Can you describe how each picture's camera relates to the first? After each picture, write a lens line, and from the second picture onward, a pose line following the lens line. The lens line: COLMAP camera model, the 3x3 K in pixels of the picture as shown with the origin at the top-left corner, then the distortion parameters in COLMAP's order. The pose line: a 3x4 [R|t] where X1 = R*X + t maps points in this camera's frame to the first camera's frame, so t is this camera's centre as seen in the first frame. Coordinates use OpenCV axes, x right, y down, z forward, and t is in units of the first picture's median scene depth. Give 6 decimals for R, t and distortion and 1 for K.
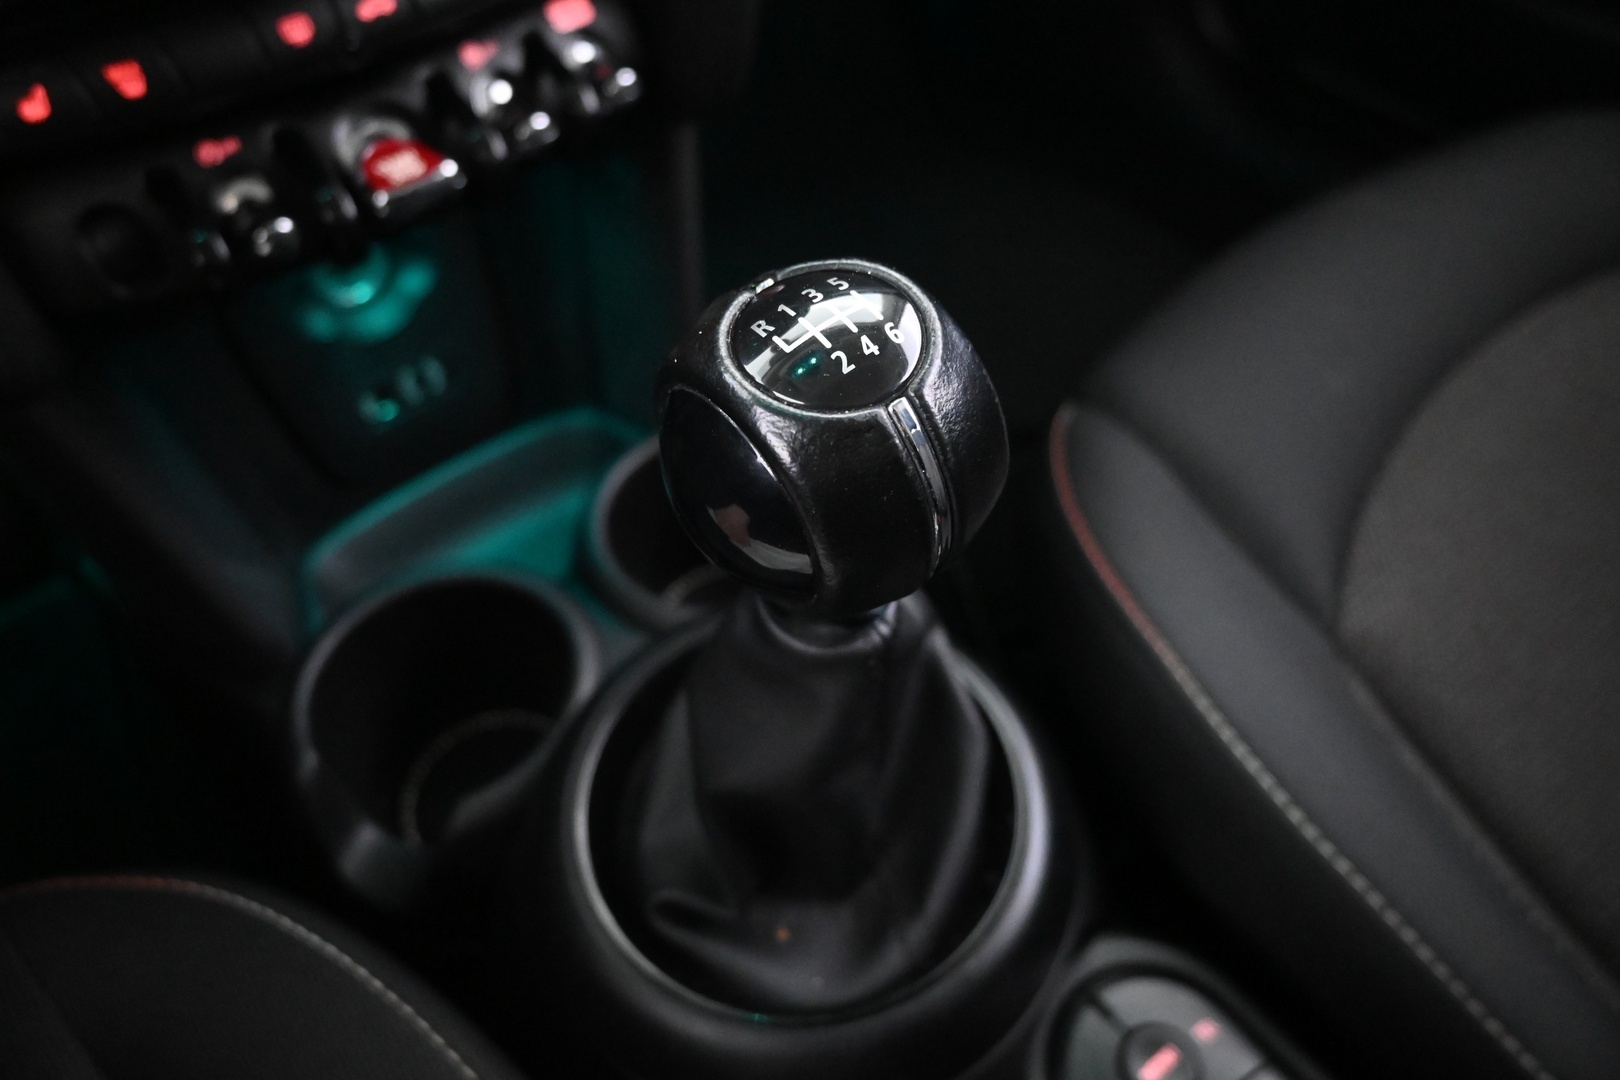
lens RADIAL K [[1175.0, 0, 815.4], [0, 1175.0, 532.1], [0, 0, 1]] dist [0.001245, 0.002233]
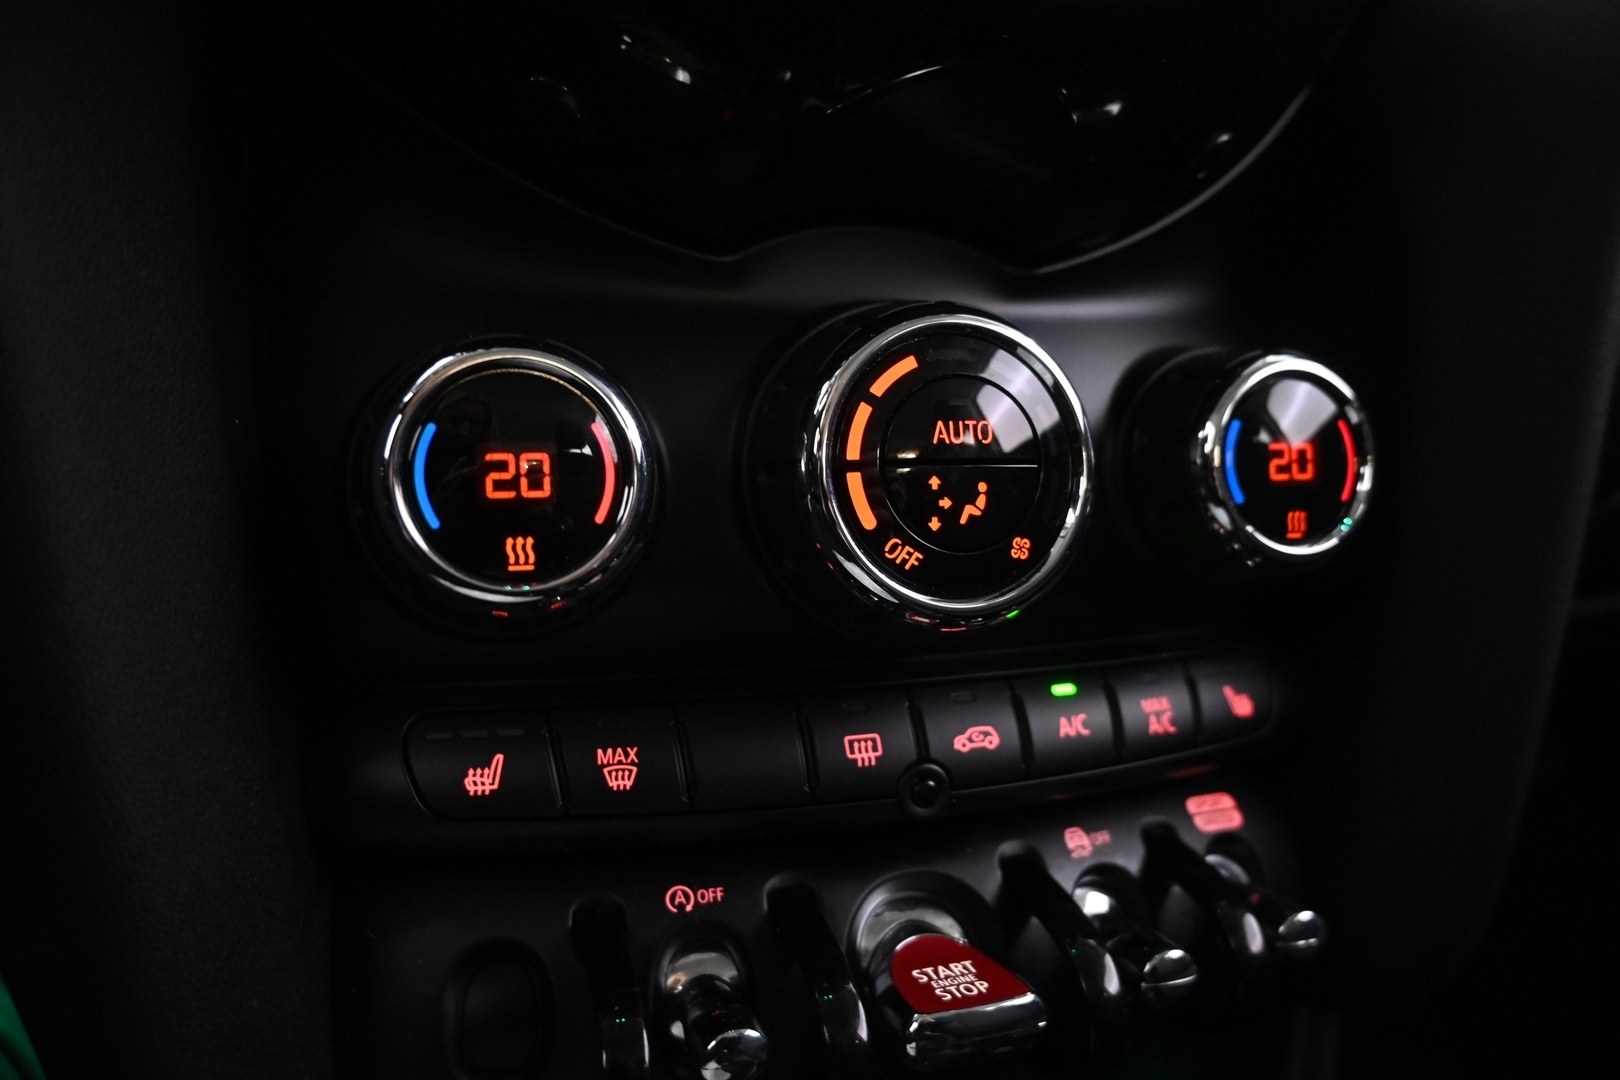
lens RADIAL K [[1175.0, 0, 810.9], [0, 1175.0, 539.8], [0, 0, 1]] dist [0.001245, 0.002233]
pose [[0.941642, 0.058899, -0.331422, -0.235815], [-0.267485, 0.728655, -0.630487, -0.075165], [0.204357, 0.682344, 0.701887, 0.409837]]
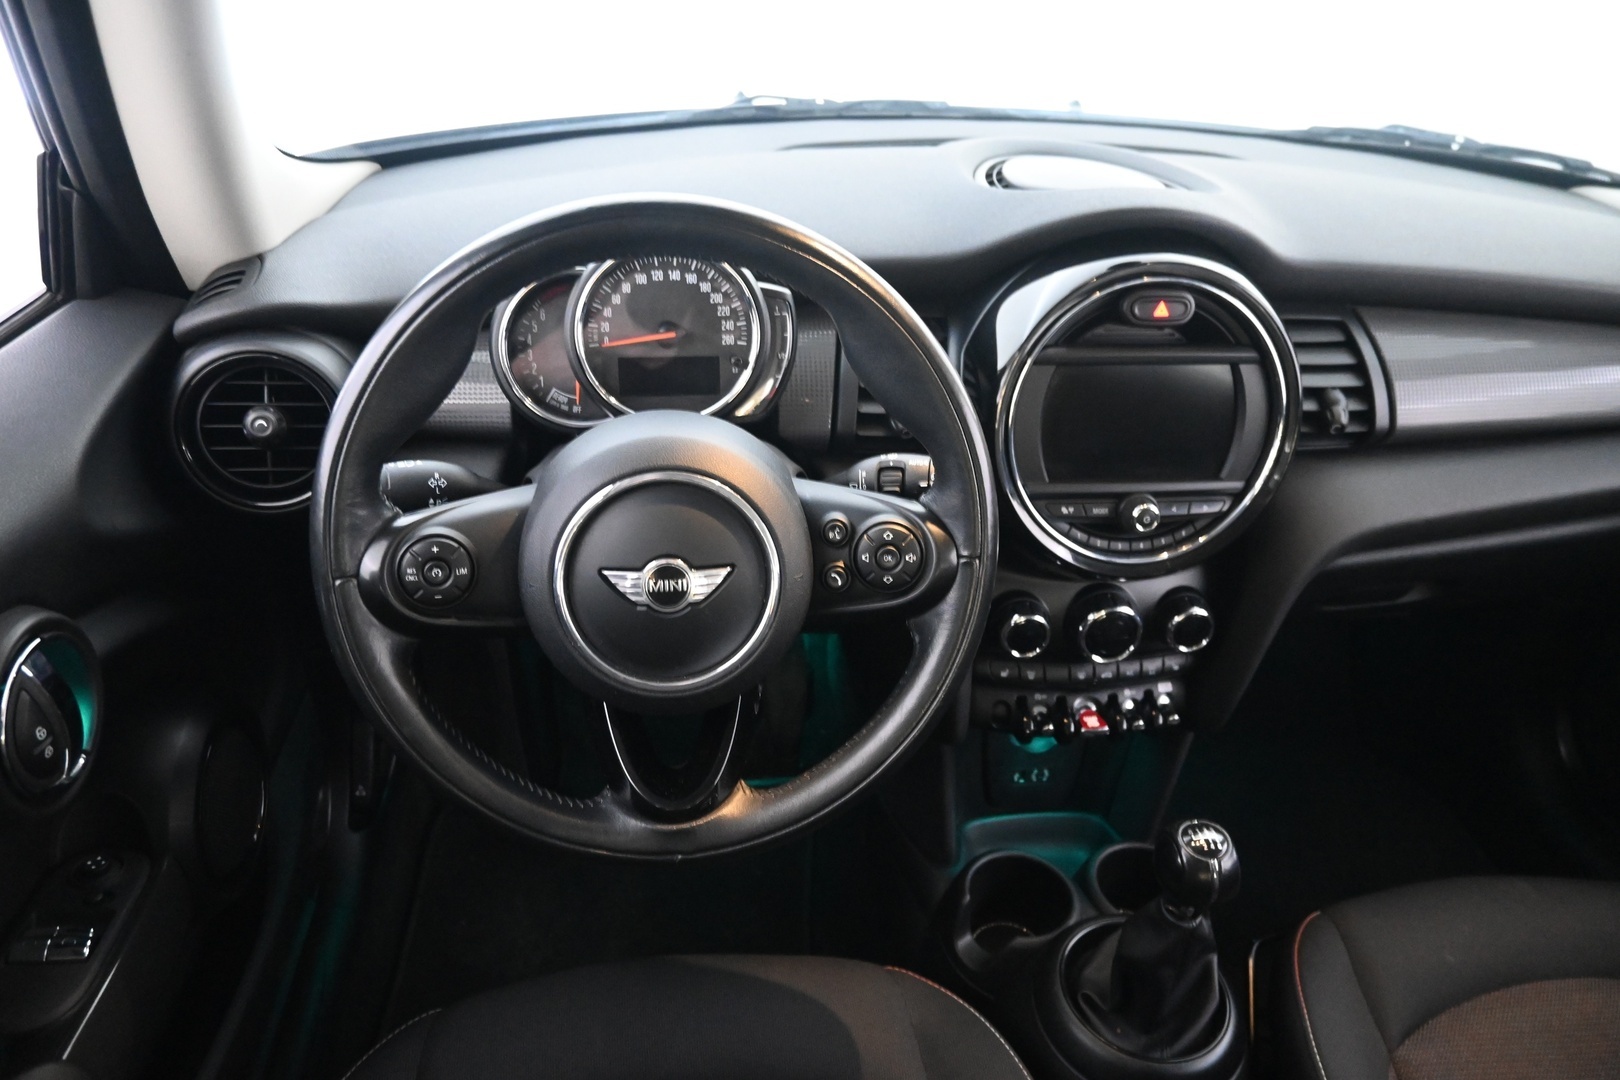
lens RADIAL K [[1128.4, 0, 806.5], [0, 1128.4, 530.1], [0, 0, 1]] dist [-0.000273, -0.000424]
pose [[0.848422, 0.325471, -0.417430, 0.071554], [-0.443536, 0.867539, -0.225059, 0.235984], [0.288887, 0.376090, 0.880398, -1.927787]]
